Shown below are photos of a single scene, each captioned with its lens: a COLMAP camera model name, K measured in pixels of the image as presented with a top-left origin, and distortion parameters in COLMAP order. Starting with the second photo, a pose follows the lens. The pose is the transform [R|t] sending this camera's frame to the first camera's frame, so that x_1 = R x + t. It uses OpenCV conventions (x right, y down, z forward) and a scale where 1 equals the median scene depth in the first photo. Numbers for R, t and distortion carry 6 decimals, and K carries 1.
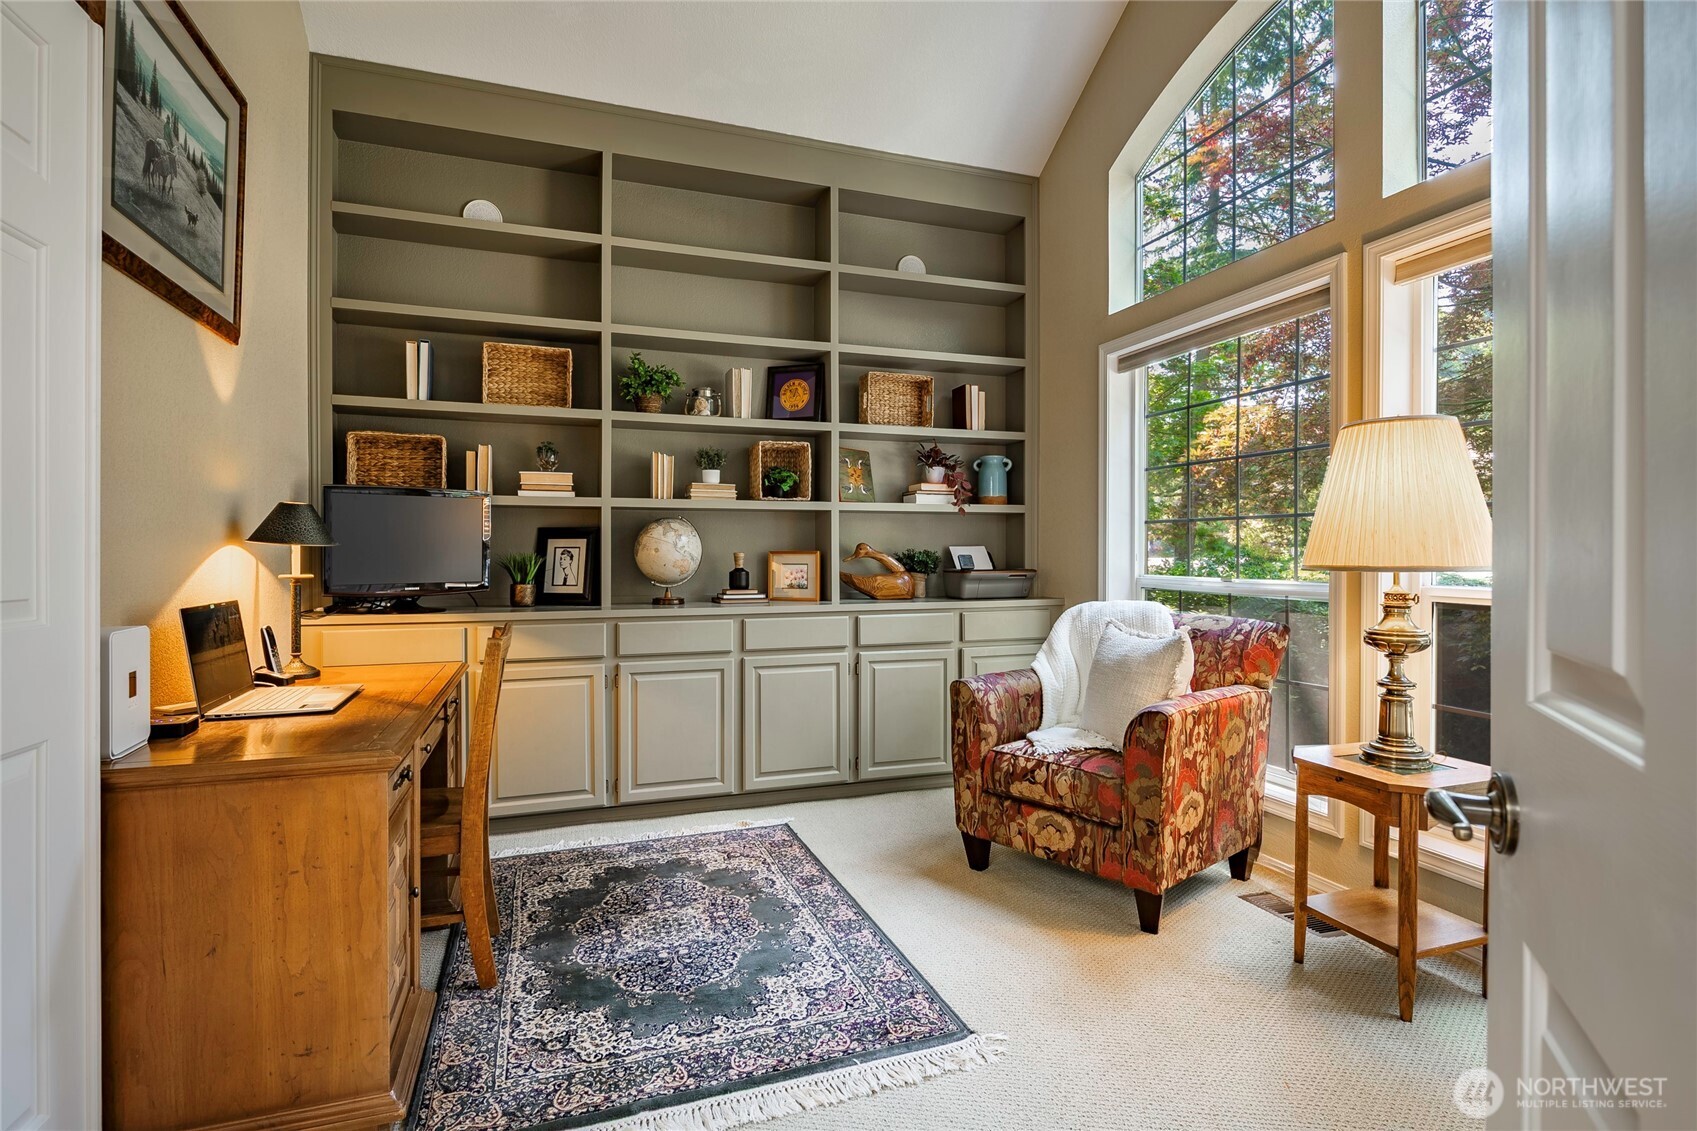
lens RADIAL K [[862.0, 0, 855.1], [0, 862.0, 558.5], [0, 0, 1]] dist [0.002471, 0.000689]
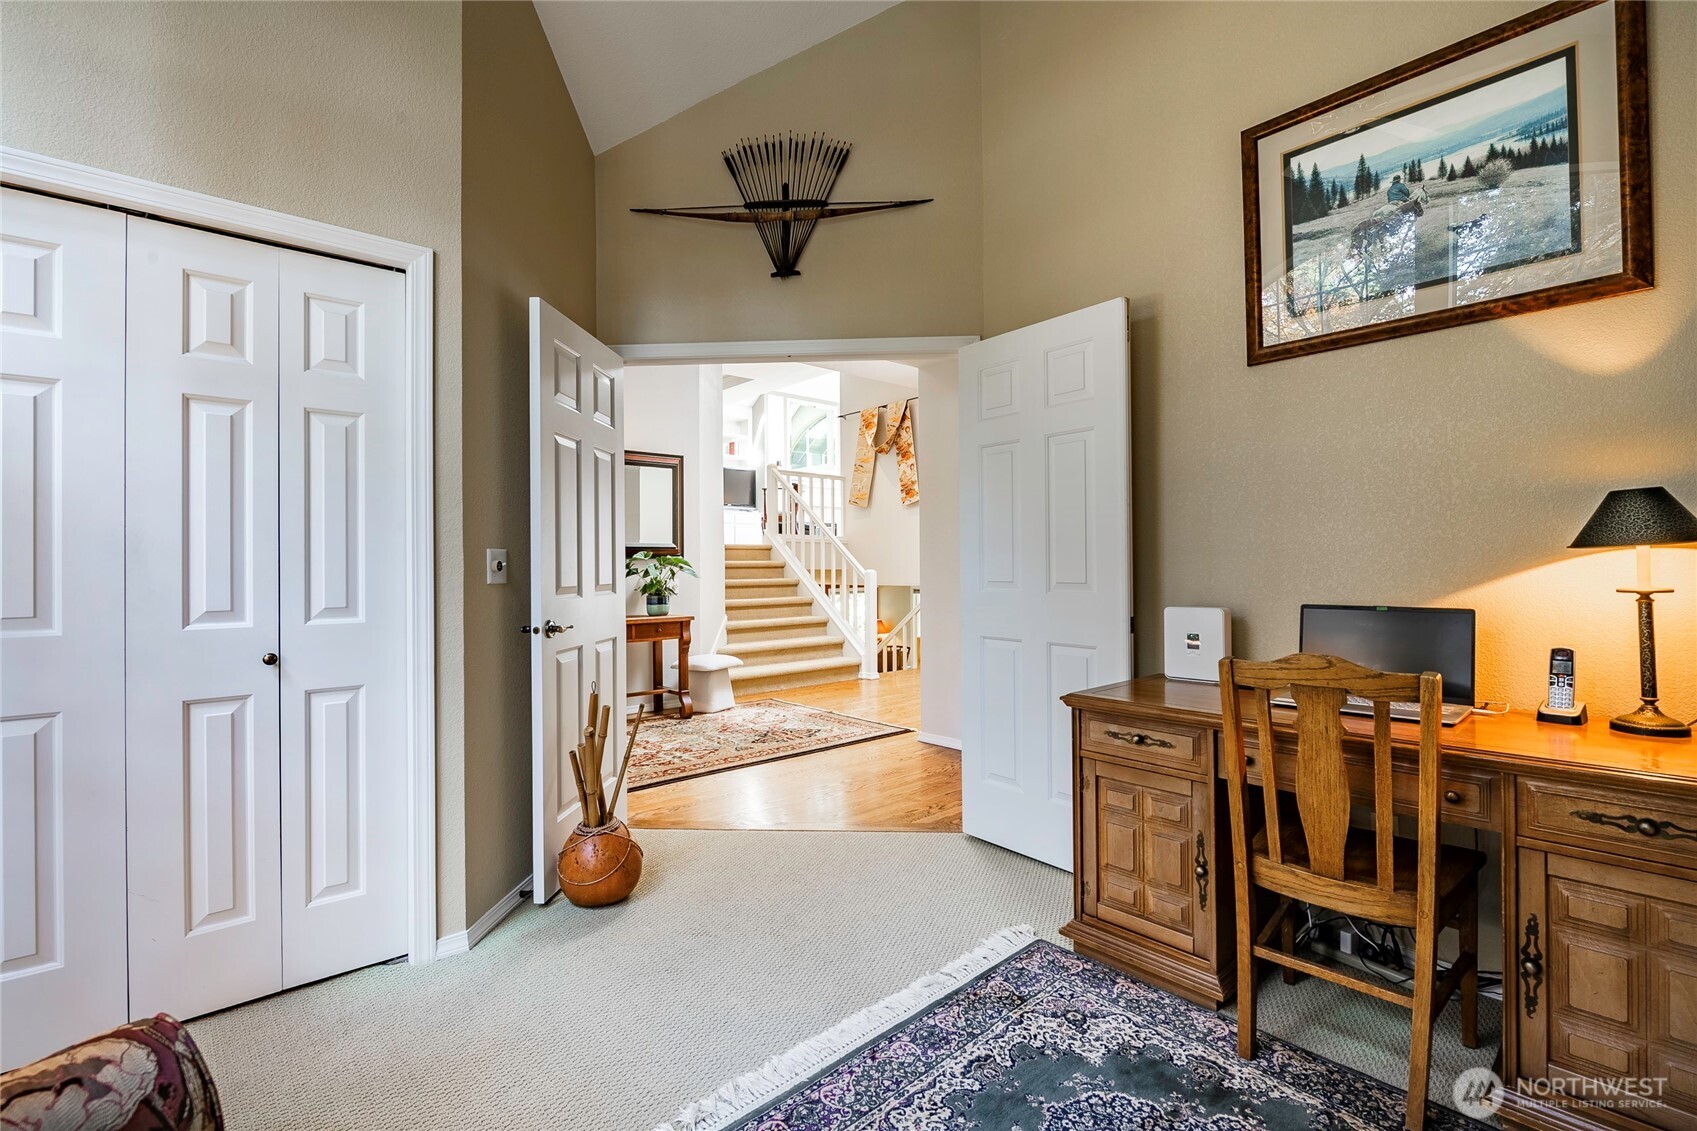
lens RADIAL K [[769.6, 0, 852.8], [0, 769.6, 566.3], [0, 0, 1]] dist [0.001689, -0.000901]
pose [[-0.934316, 0.004947, -0.356411, 0.251648], [0.006572, 0.999973, -0.003348, -0.001566], [0.356384, -0.005470, -0.934323, 1.778202]]
